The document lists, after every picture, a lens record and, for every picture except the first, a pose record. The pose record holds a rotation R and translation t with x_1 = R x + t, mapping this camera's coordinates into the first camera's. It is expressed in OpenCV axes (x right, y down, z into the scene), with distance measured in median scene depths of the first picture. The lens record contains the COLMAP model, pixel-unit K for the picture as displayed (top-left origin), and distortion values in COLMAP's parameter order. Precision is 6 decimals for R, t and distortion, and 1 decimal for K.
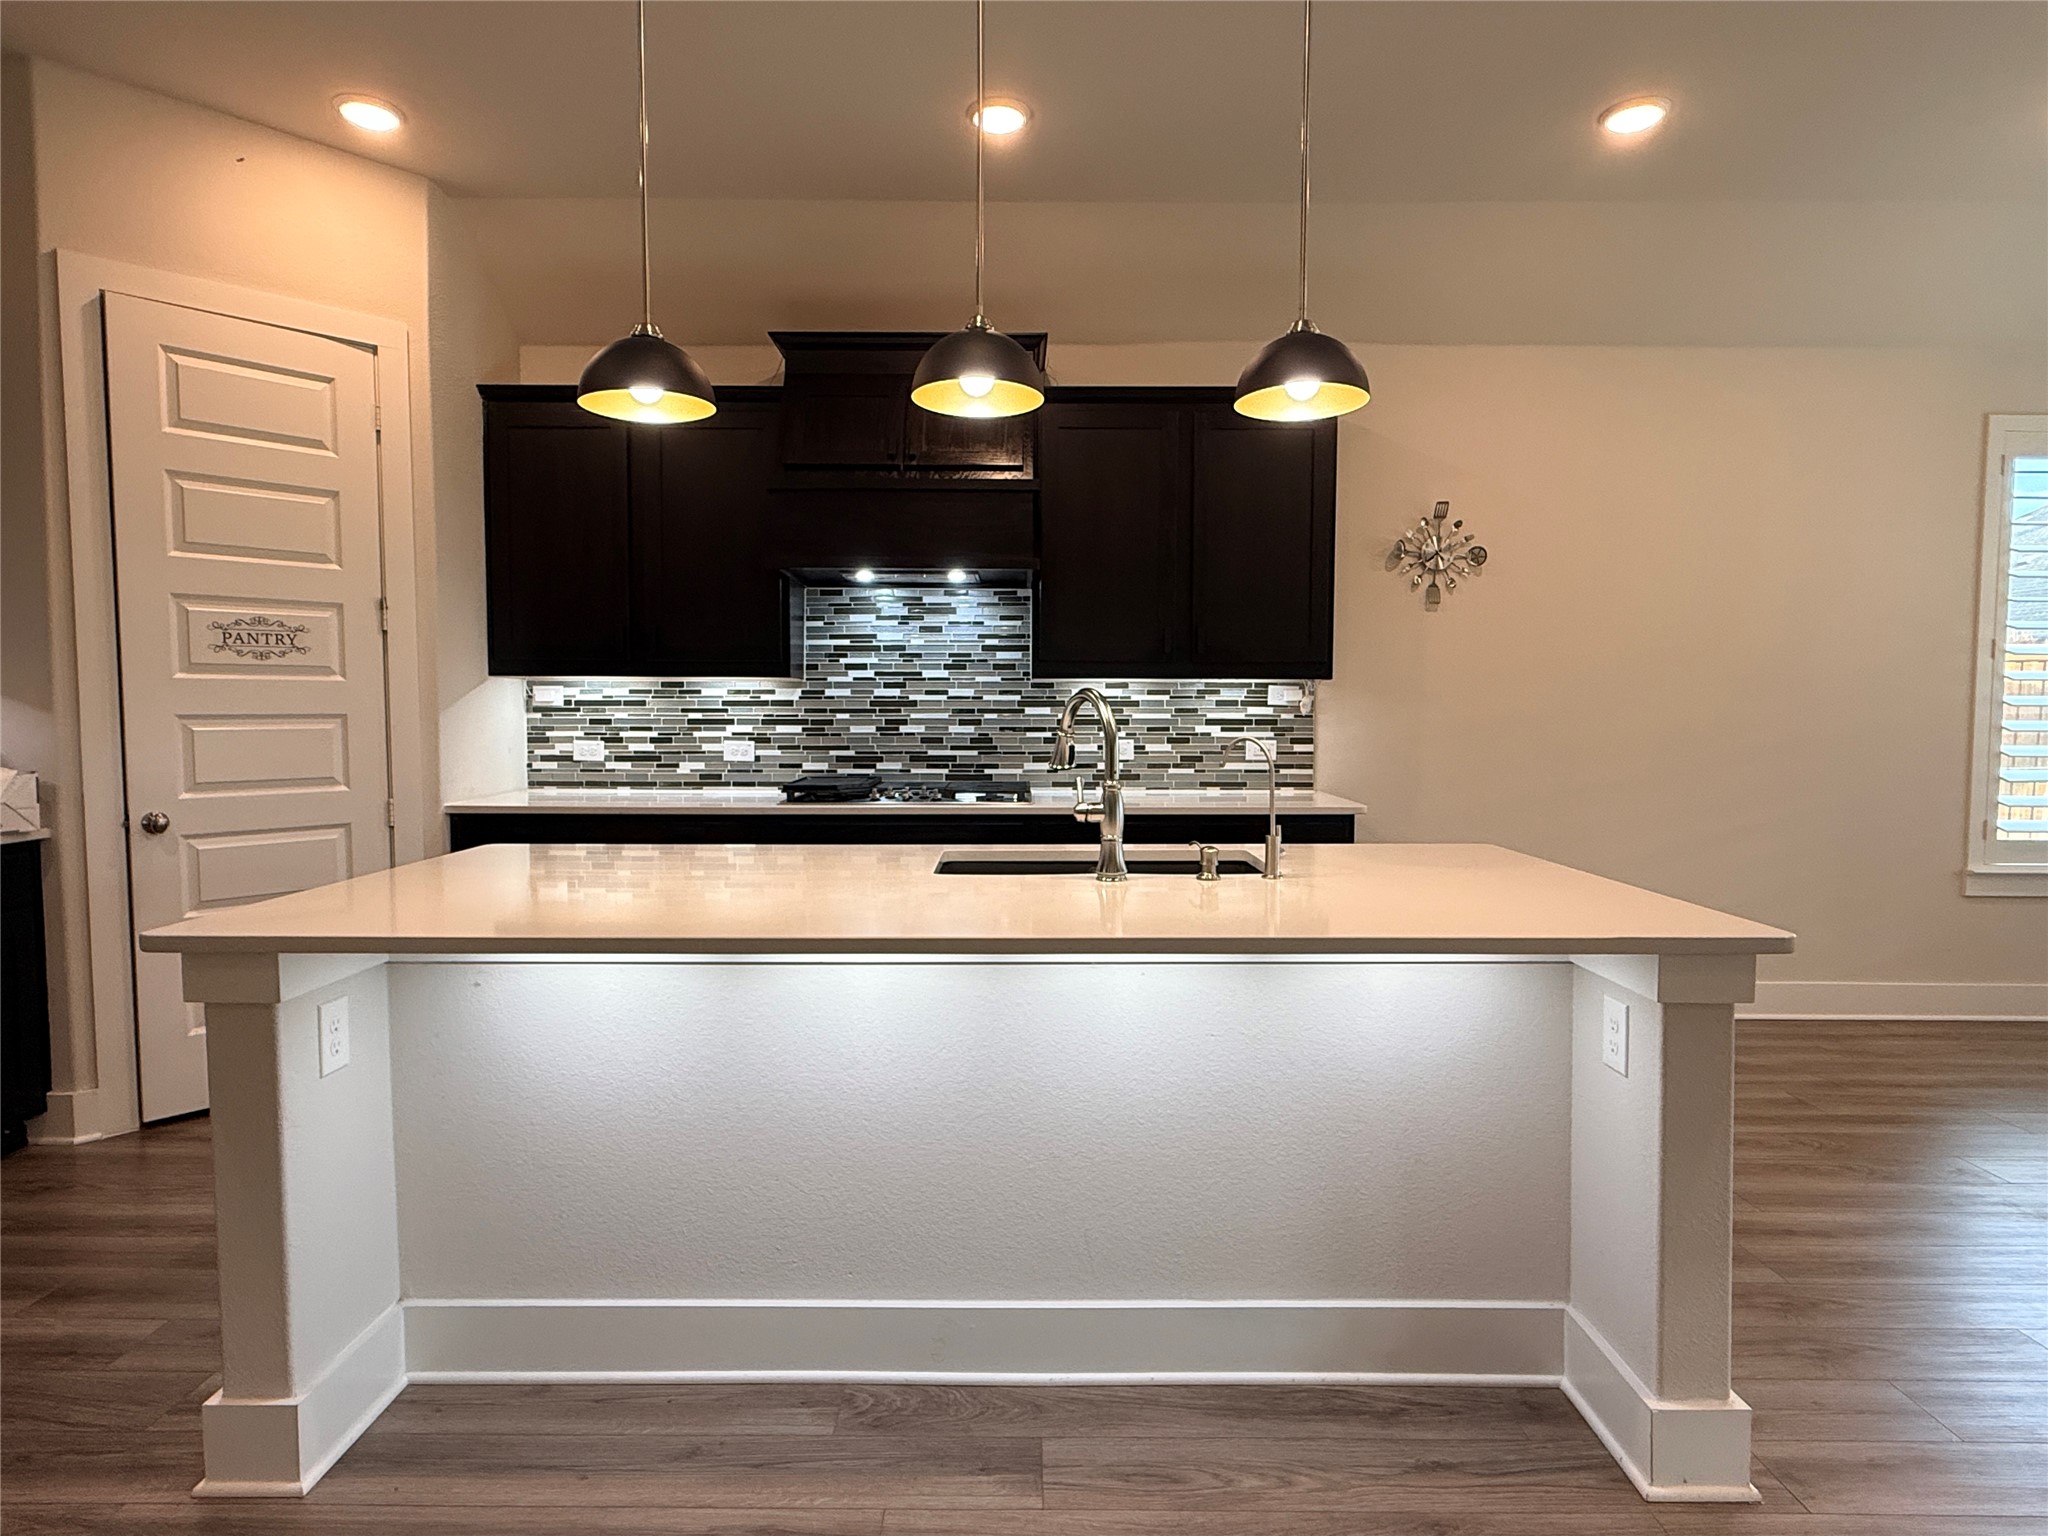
lens RADIAL K [[1136.2, 0, 1018.1], [0, 1136.2, 767.6], [0, 0, 1]] dist [-0.001055, 0.001677]
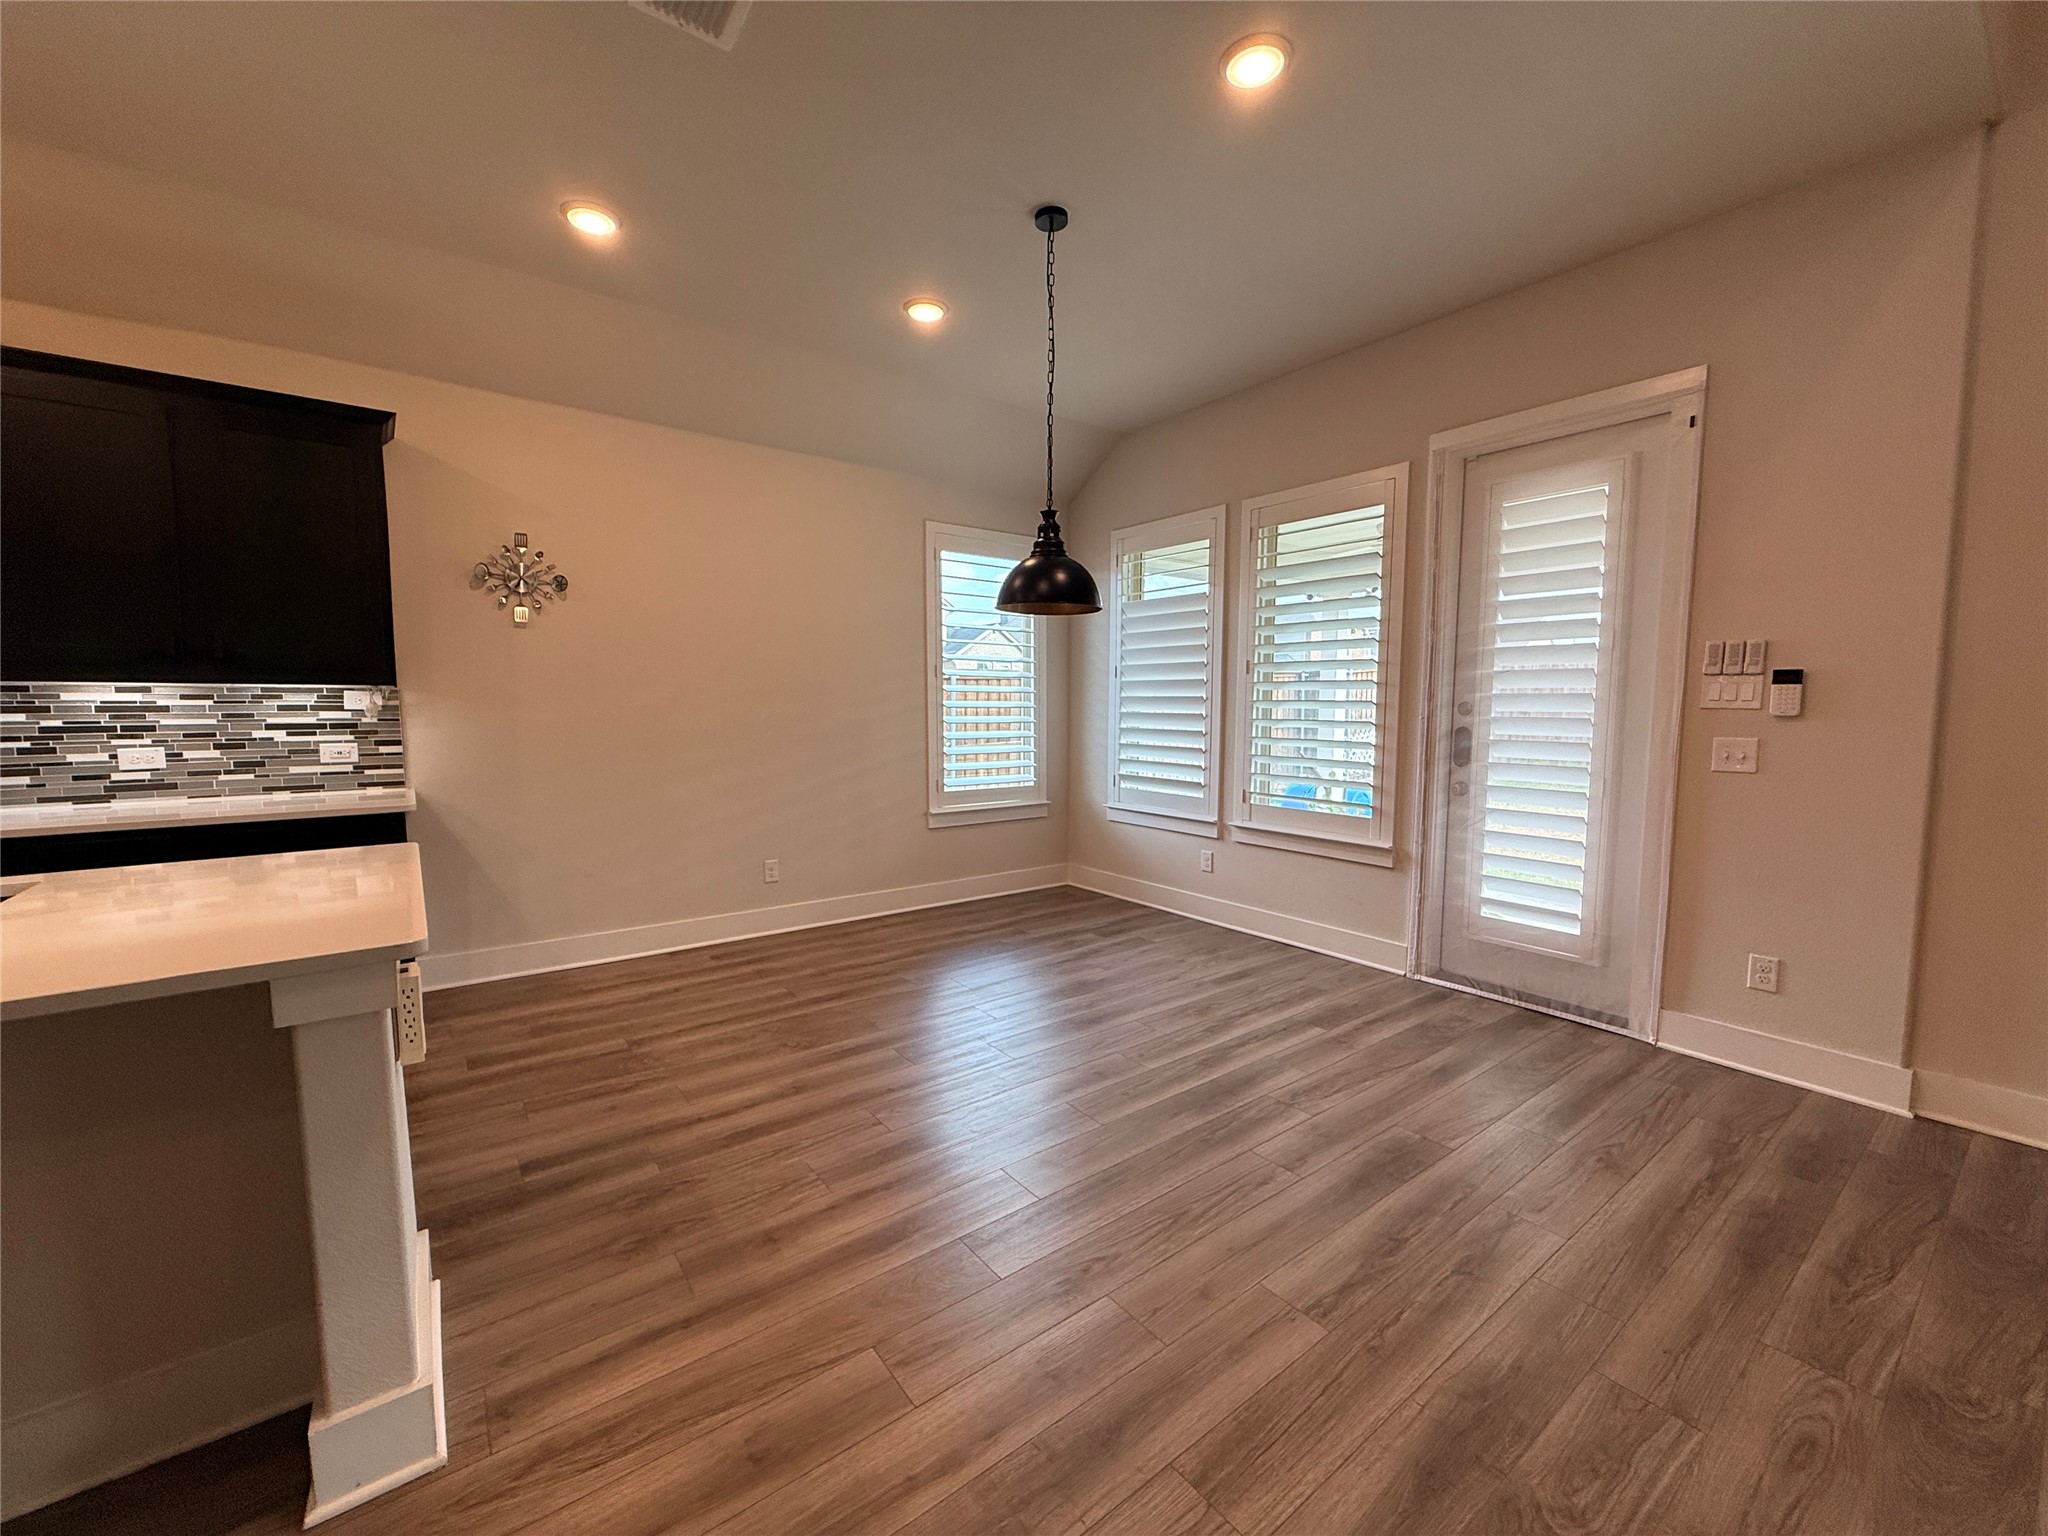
lens RADIAL K [[811.9, 0, 1022.9], [0, 811.9, 768.7], [0, 0, 1]] dist [-0.003068, 0.001051]
pose [[0.794862, -0.049771, 0.604746, 0.263692], [0.035057, 0.998732, 0.036119, -0.005849], [-0.605777, -0.007509, 0.795599, 0.028696]]
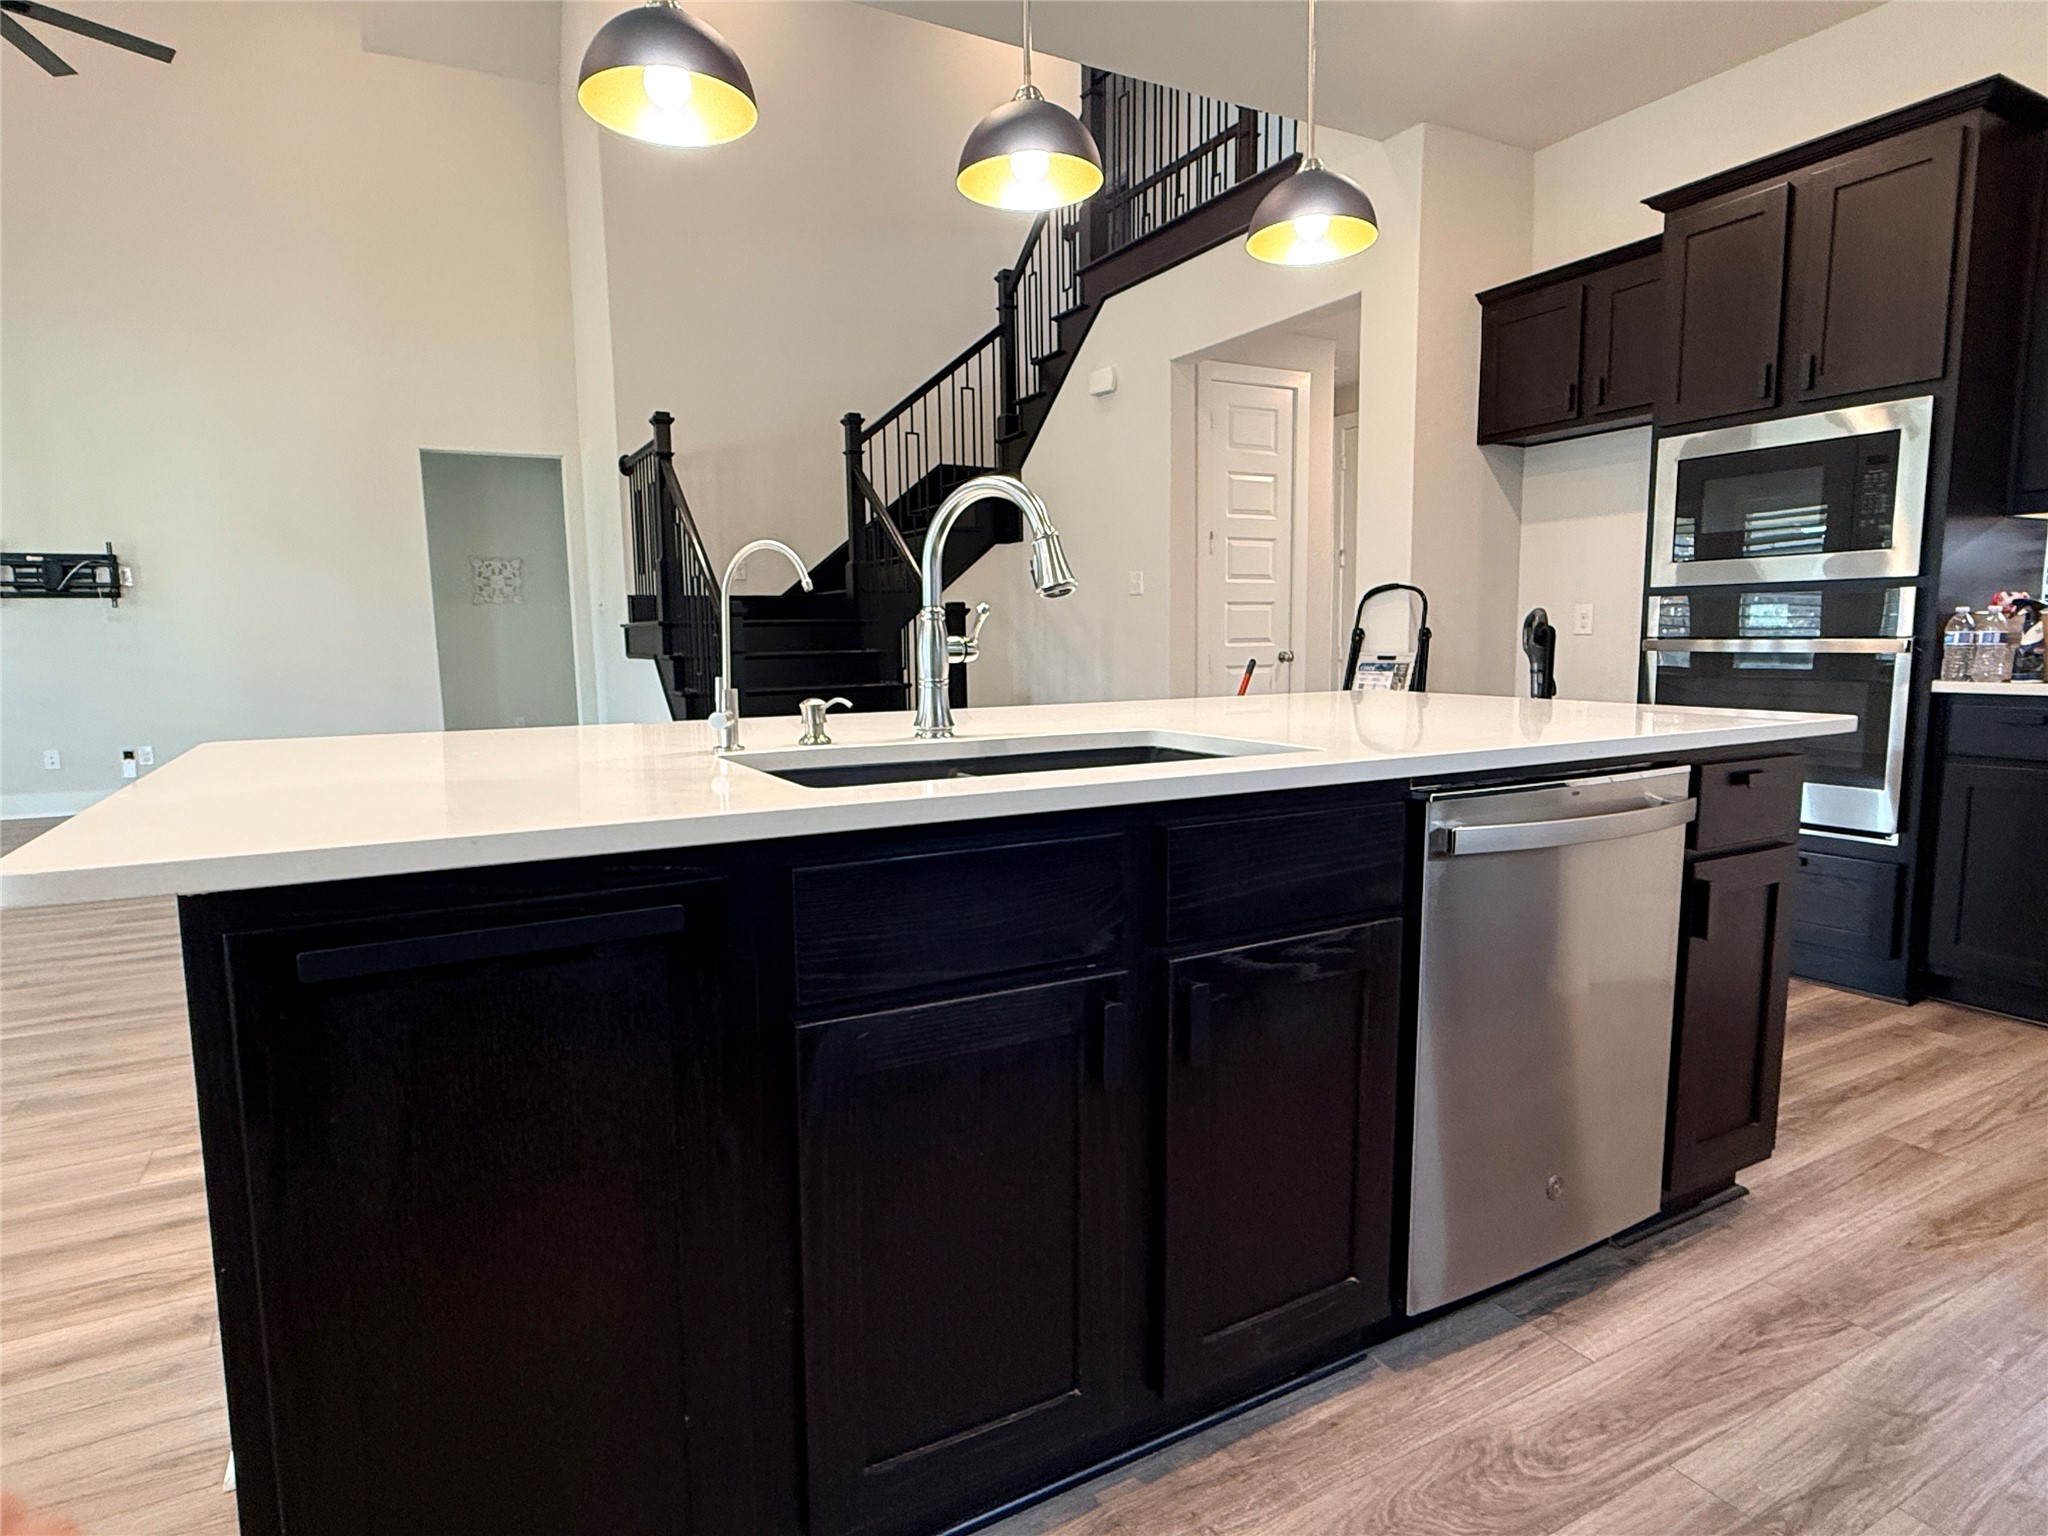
lens RADIAL K [[1136.2, 0, 1012.4], [0, 1136.2, 771.4], [0, 0, 1]] dist [-0.001055, 0.001677]
pose [[-0.874875, 0.068756, -0.479444, 0.209028], [-0.016285, 0.985138, 0.170991, -0.006815], [0.484076, 0.157404, -0.860753, 0.869830]]
